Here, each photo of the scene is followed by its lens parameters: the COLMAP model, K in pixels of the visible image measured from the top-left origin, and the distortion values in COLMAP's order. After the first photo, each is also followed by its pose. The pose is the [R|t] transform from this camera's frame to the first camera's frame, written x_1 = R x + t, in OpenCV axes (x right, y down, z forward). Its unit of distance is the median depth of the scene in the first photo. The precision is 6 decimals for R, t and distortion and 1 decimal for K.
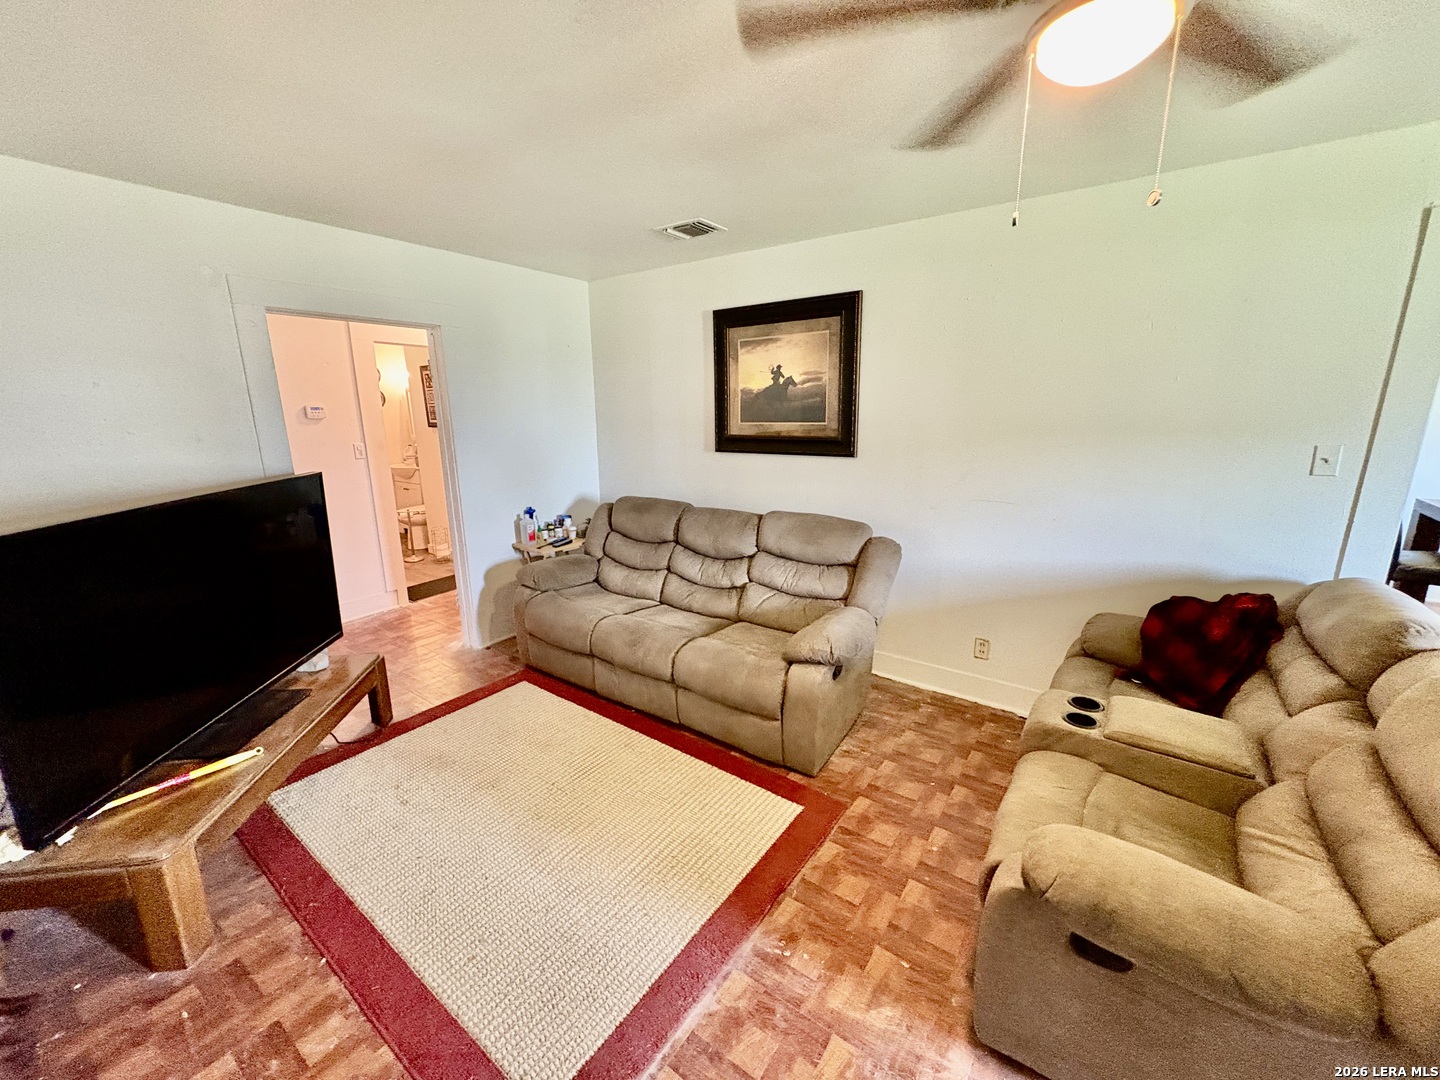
lens RADIAL K [[573.0, 0, 717.2], [0, 573.0, 540.2], [0, 0, 1]] dist [-0.000235, 0.000600]
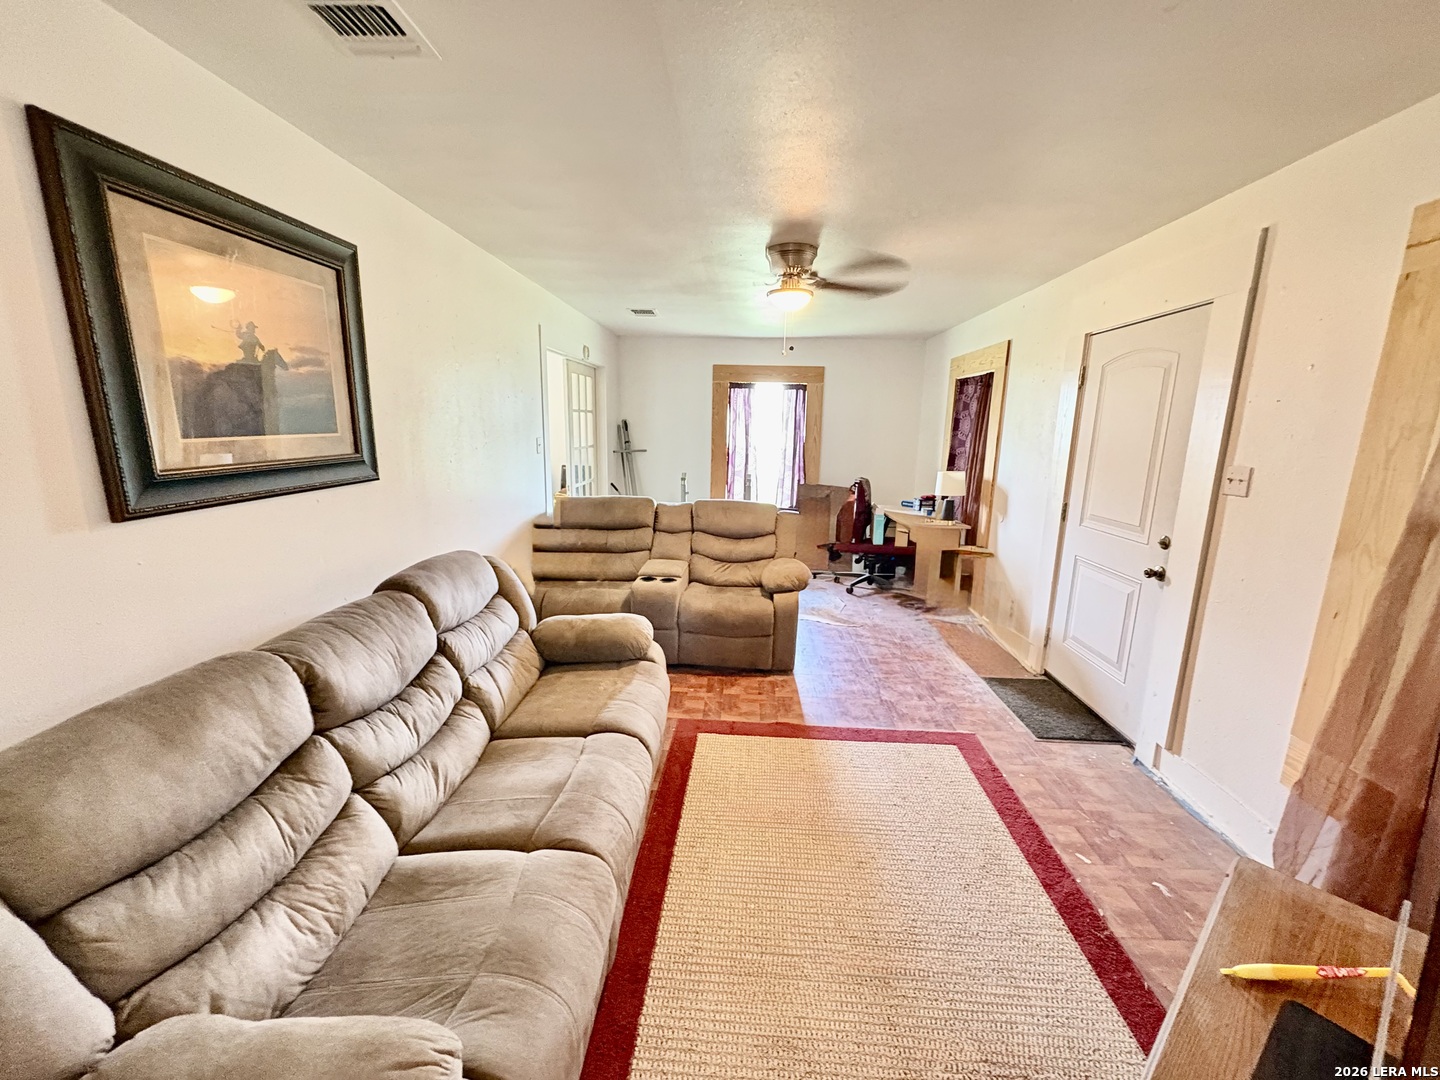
lens RADIAL K [[573.0, 0, 717.2], [0, 573.0, 540.2], [0, 0, 1]] dist [-0.000235, 0.000600]
pose [[-0.535471, -0.171312, 0.826996, -0.992888], [0.183145, 0.932356, 0.311722, -0.368093], [-0.824457, 0.318378, -0.467874, 1.687120]]
